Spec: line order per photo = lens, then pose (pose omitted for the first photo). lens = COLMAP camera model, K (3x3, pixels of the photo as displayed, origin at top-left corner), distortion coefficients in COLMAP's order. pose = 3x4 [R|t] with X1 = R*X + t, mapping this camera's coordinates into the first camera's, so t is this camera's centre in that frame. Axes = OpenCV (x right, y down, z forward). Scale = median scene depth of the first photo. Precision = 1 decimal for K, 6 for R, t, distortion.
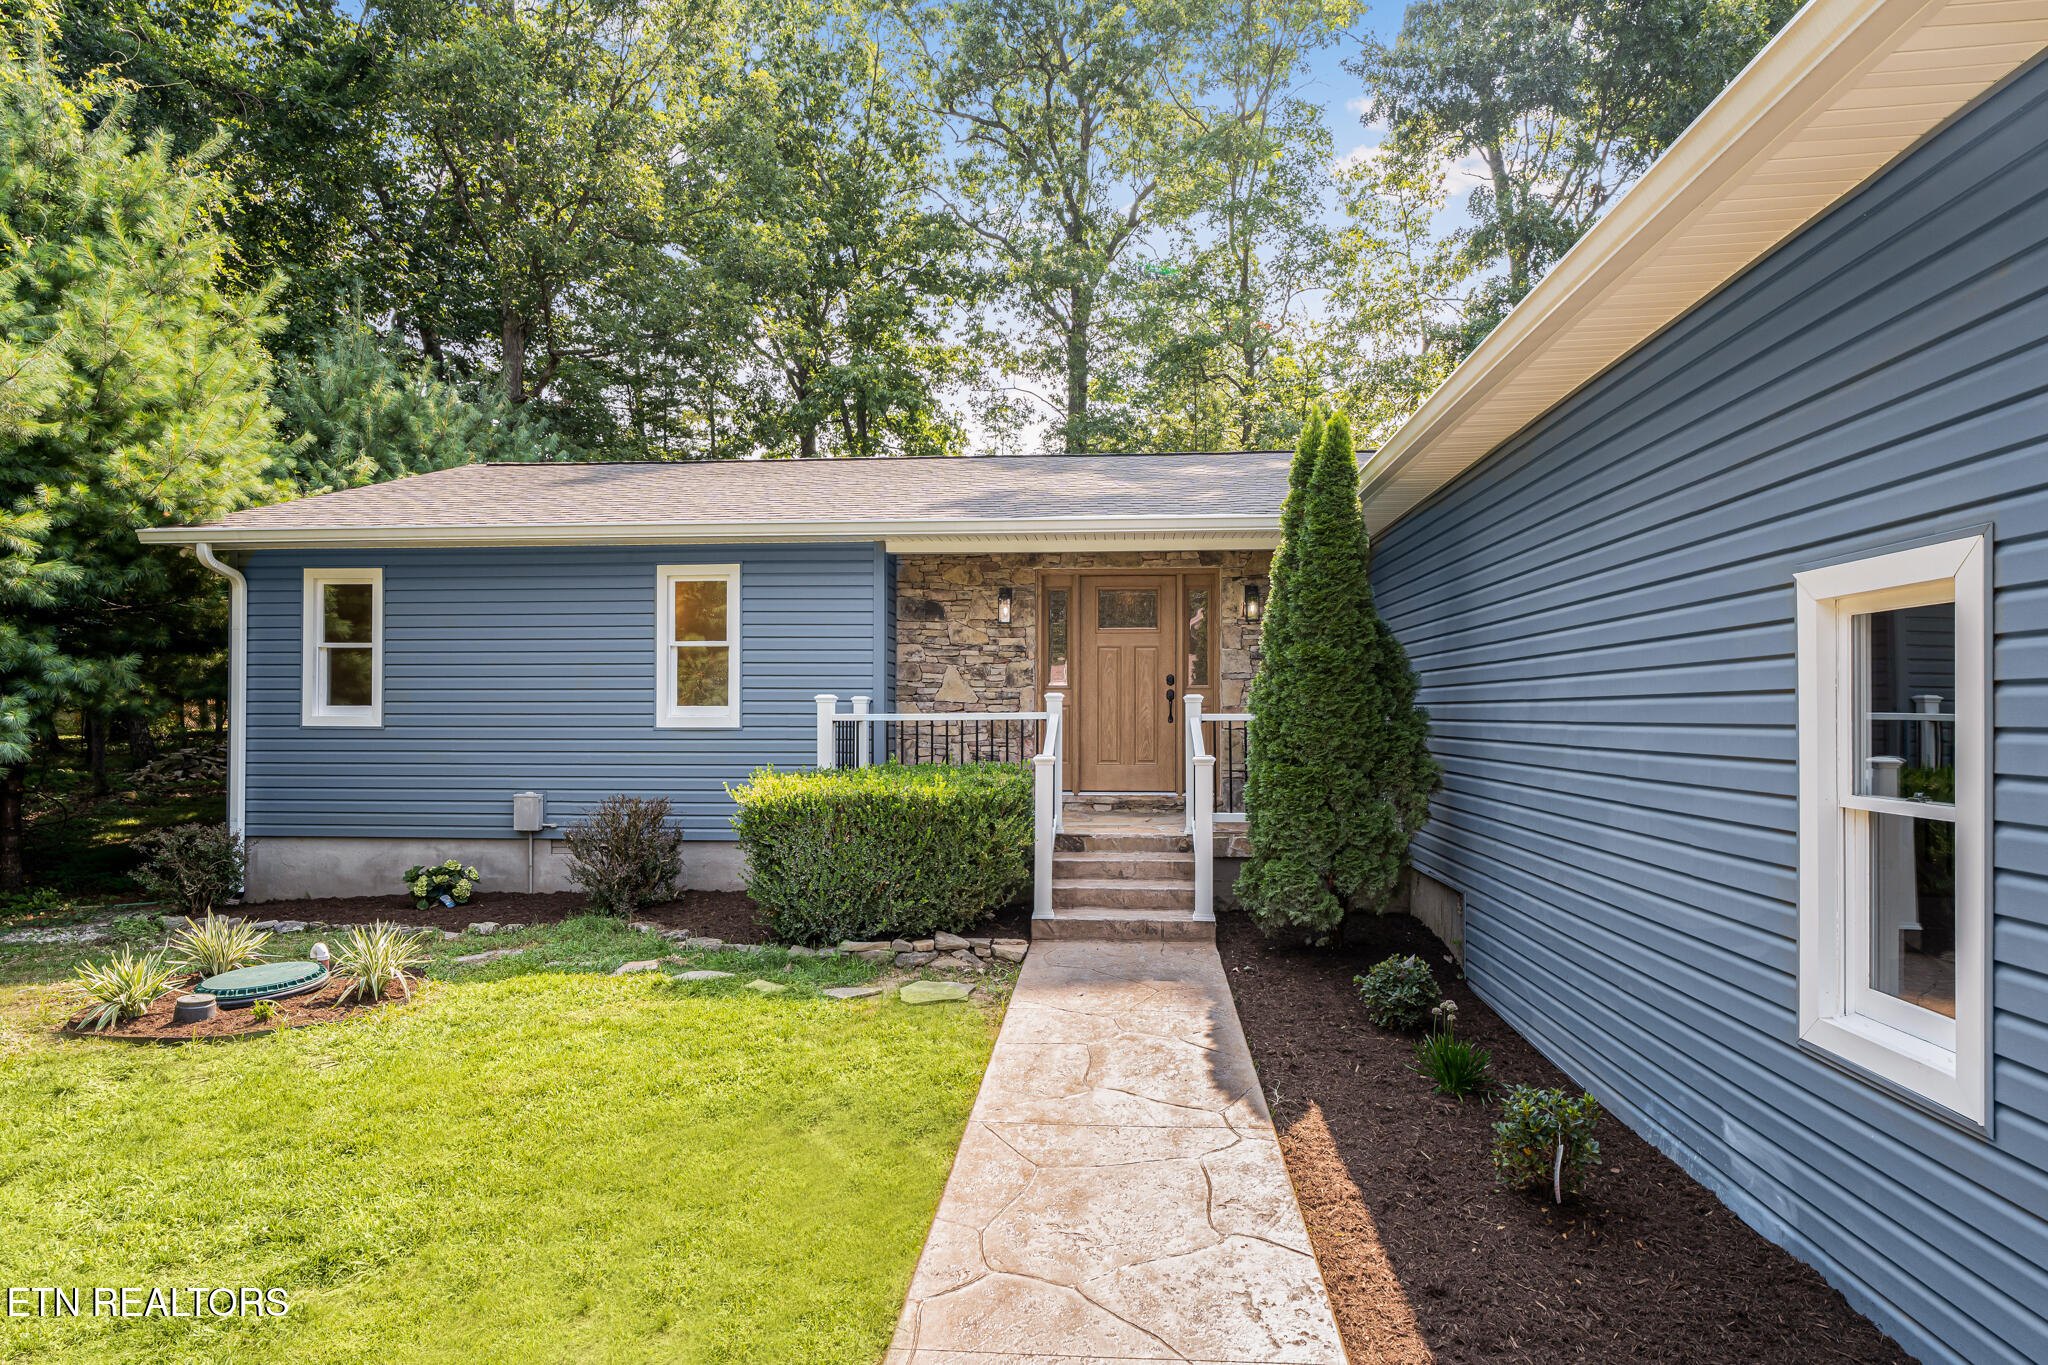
lens RADIAL K [[1139.4, 0, 1033.9], [0, 1139.4, 710.5], [0, 0, 1]] dist [-0.009298, -0.000727]
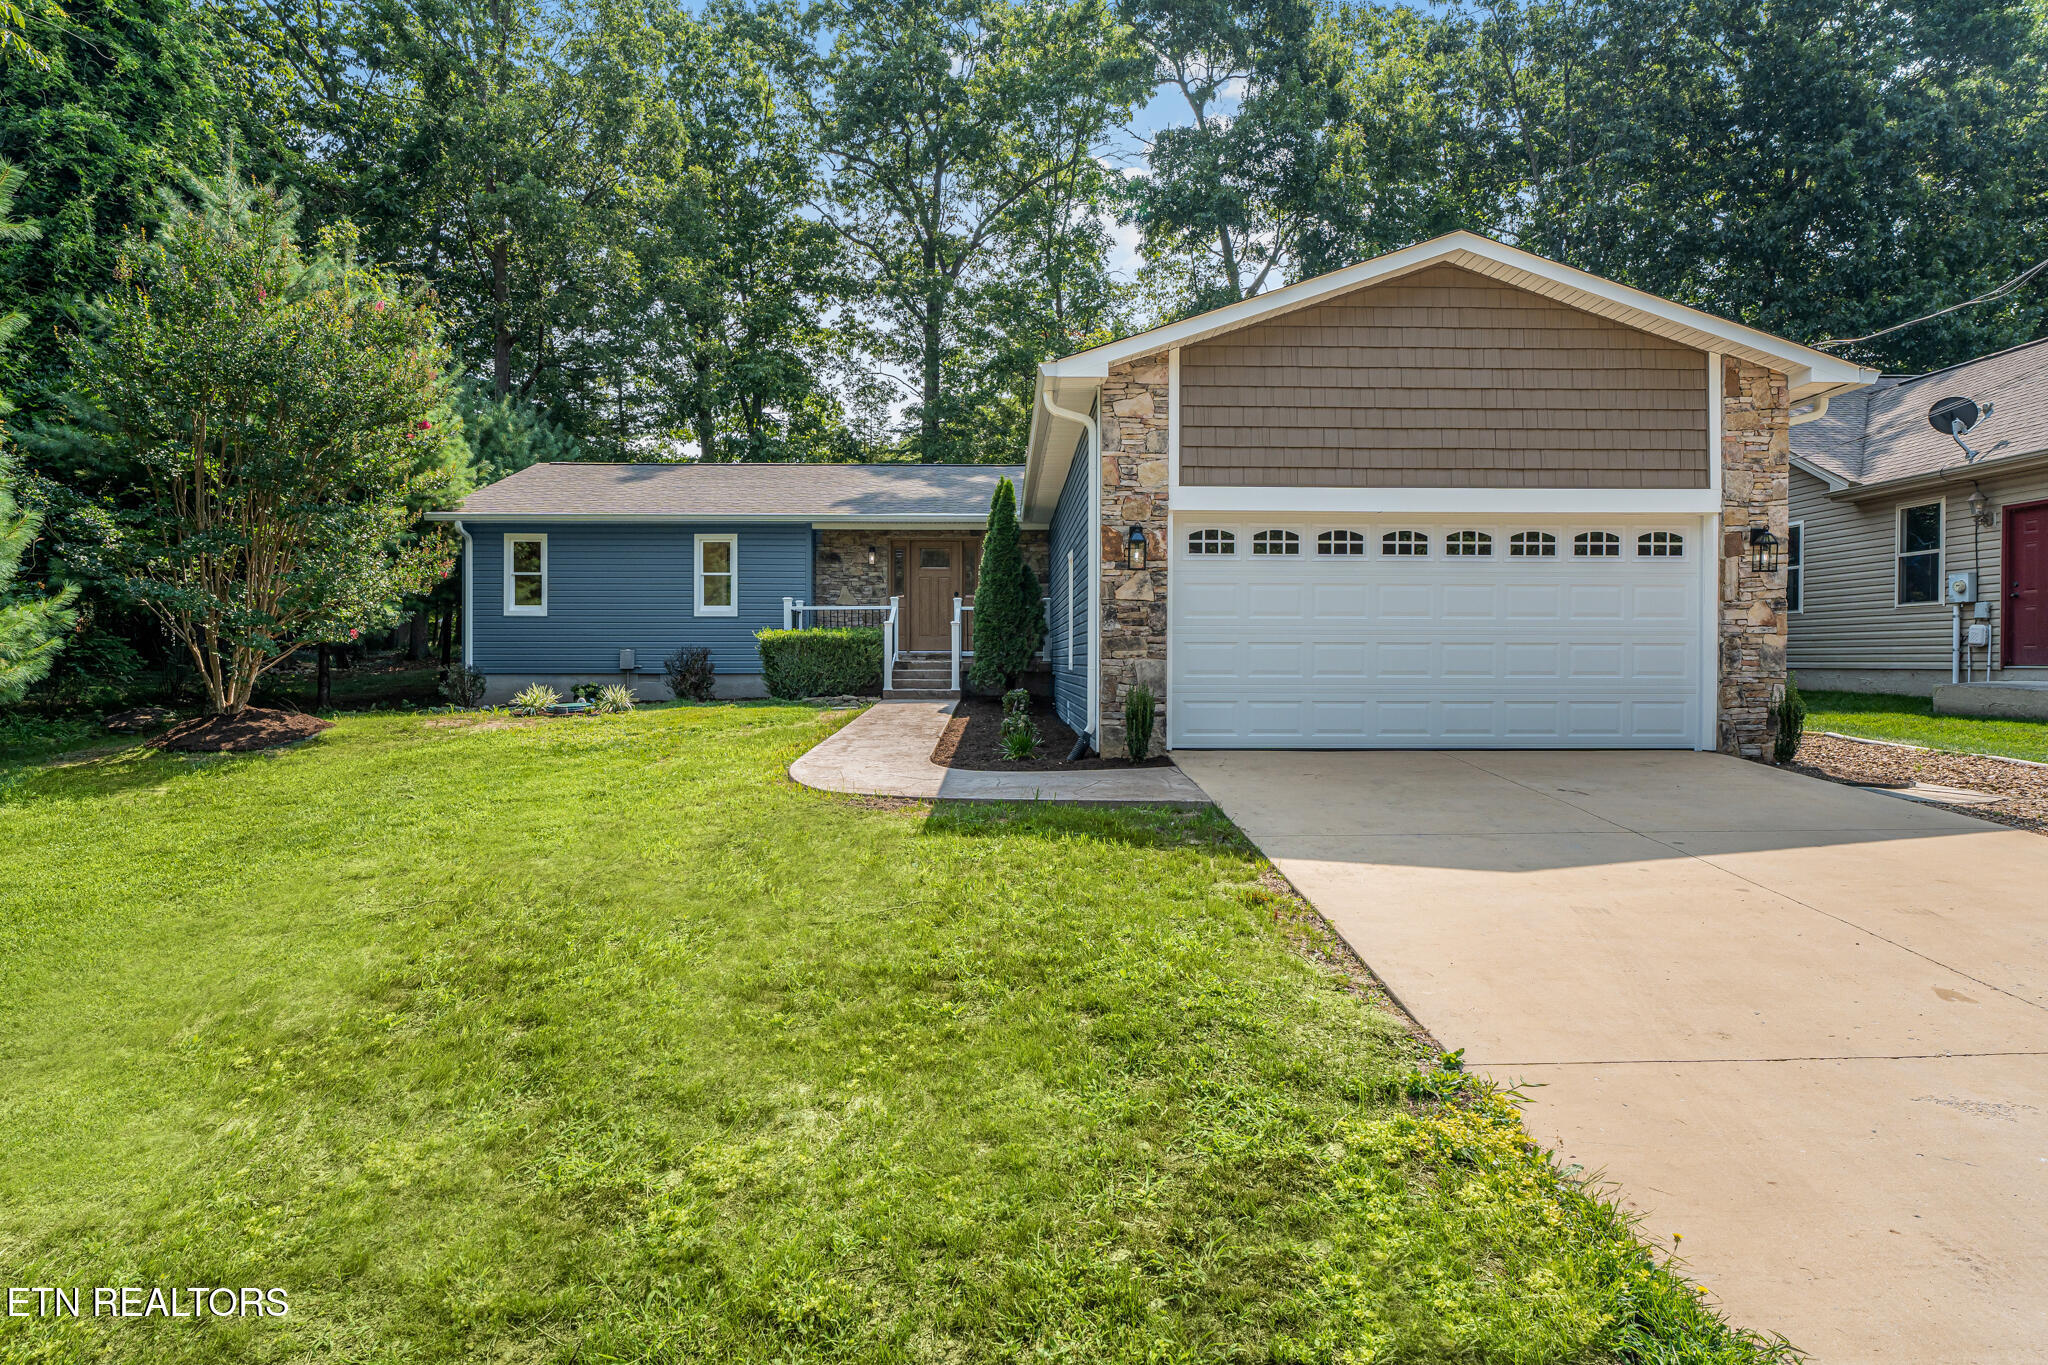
lens RADIAL K [[1199.6, 0, 1013.7], [0, 1199.6, 660.8], [0, 0, 1]] dist [-0.002265, -0.000213]
pose [[0.995894, 0.000820, 0.090524, 0.031370], [-0.001202, 0.999991, 0.004167, 0.080516], [-0.090520, -0.004259, 0.995886, -1.089764]]
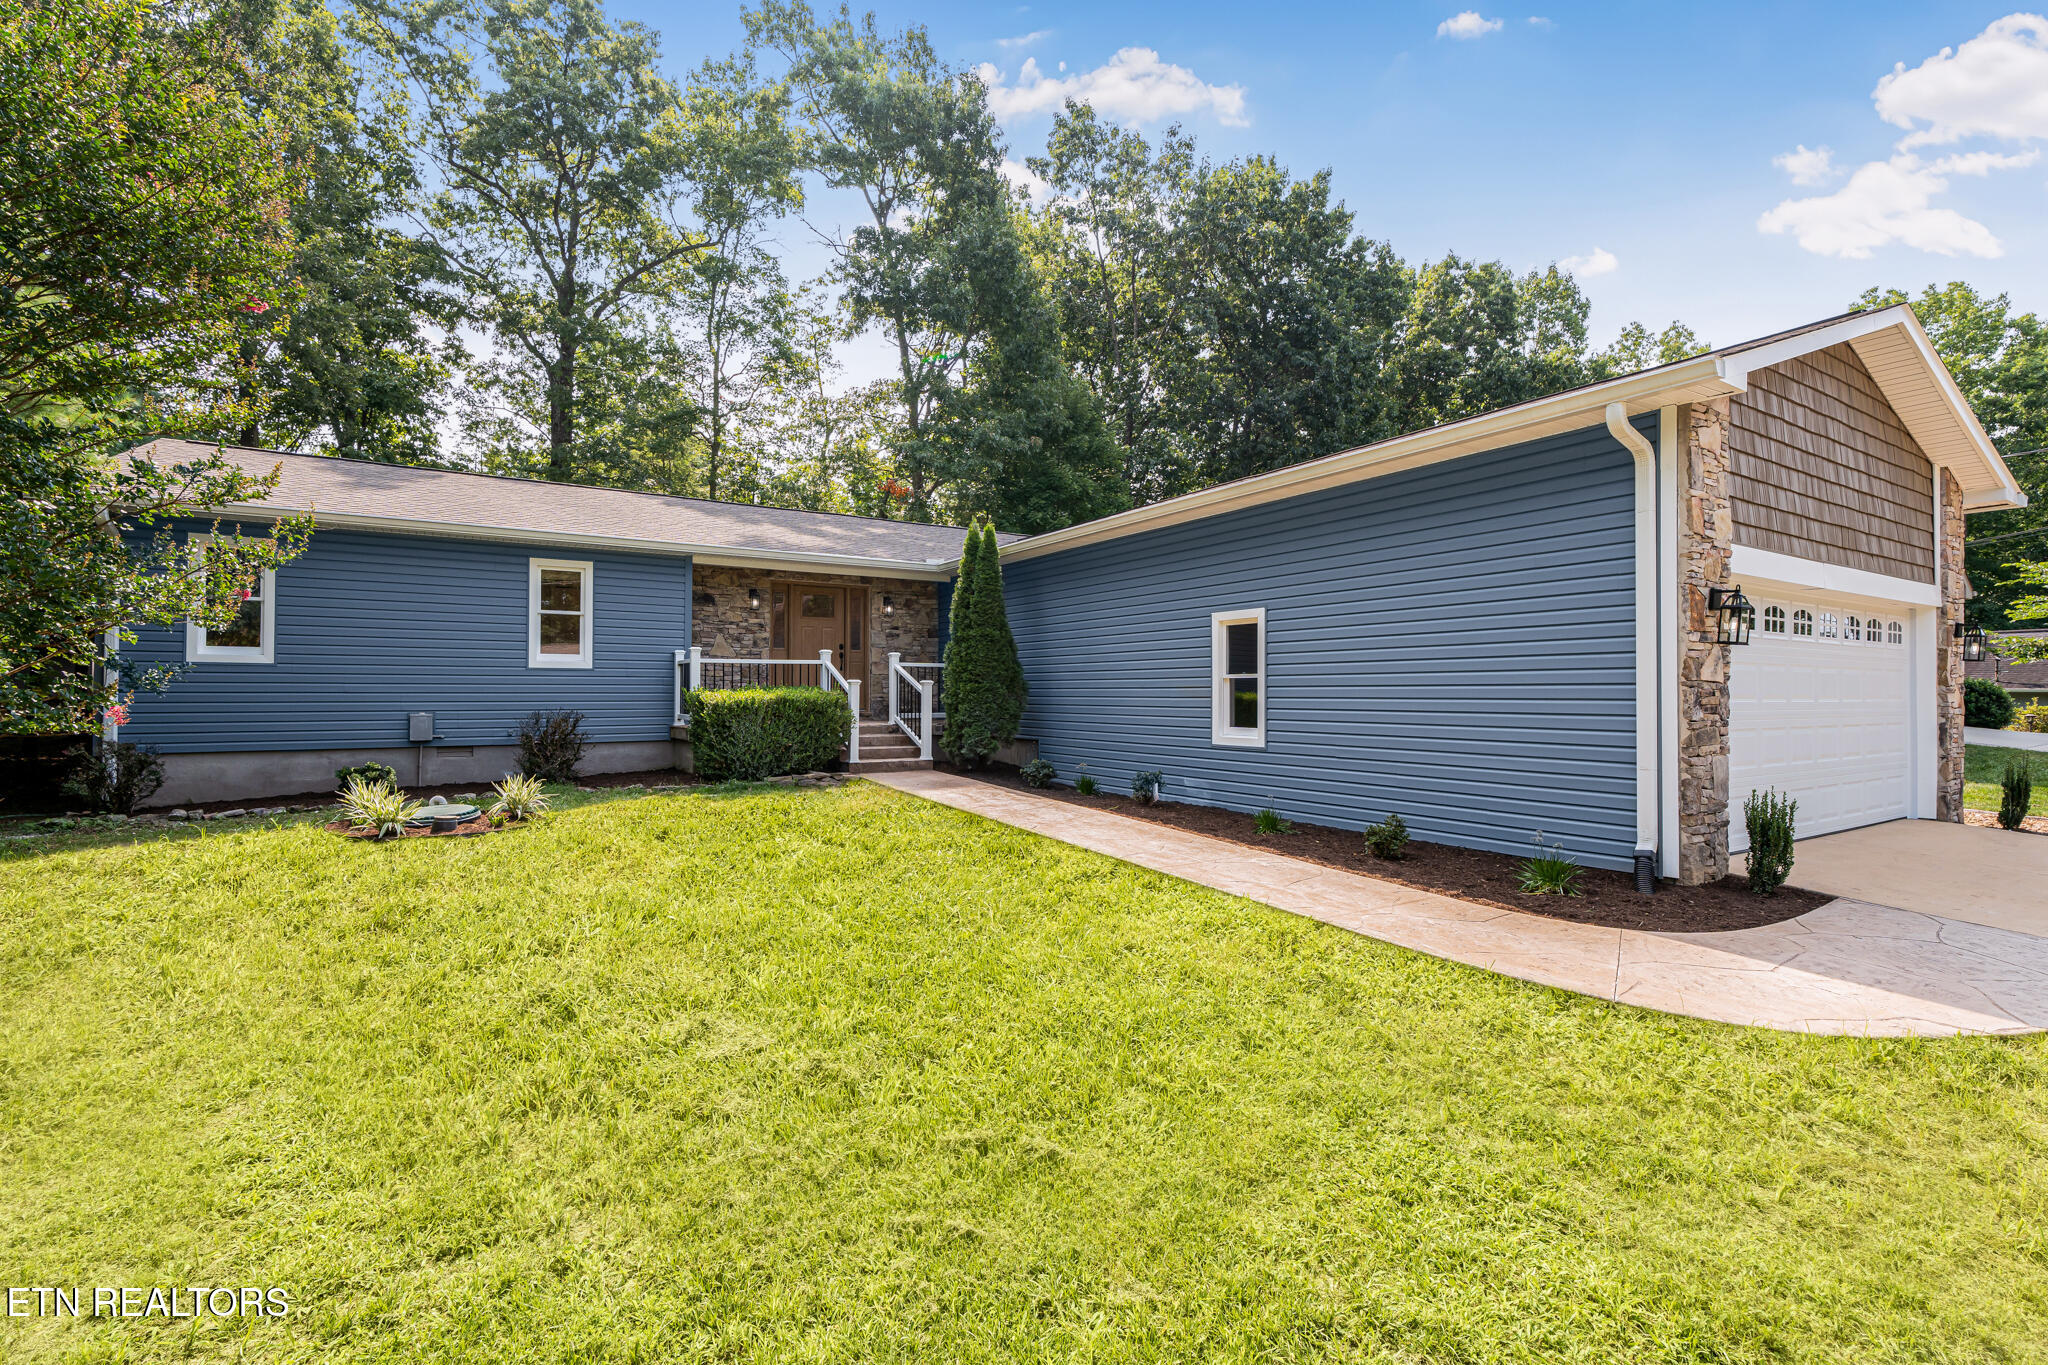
lens RADIAL K [[902.5, 0, 1024.0], [0, 902.5, 682.5], [0, 0, 1]] dist [0.003572, 0.000493]
pose [[0.804313, 0.008226, 0.594149, -0.494298], [-0.003287, 0.999950, -0.009395, 0.041653], [-0.594197, 0.005603, 0.804300, -0.308899]]
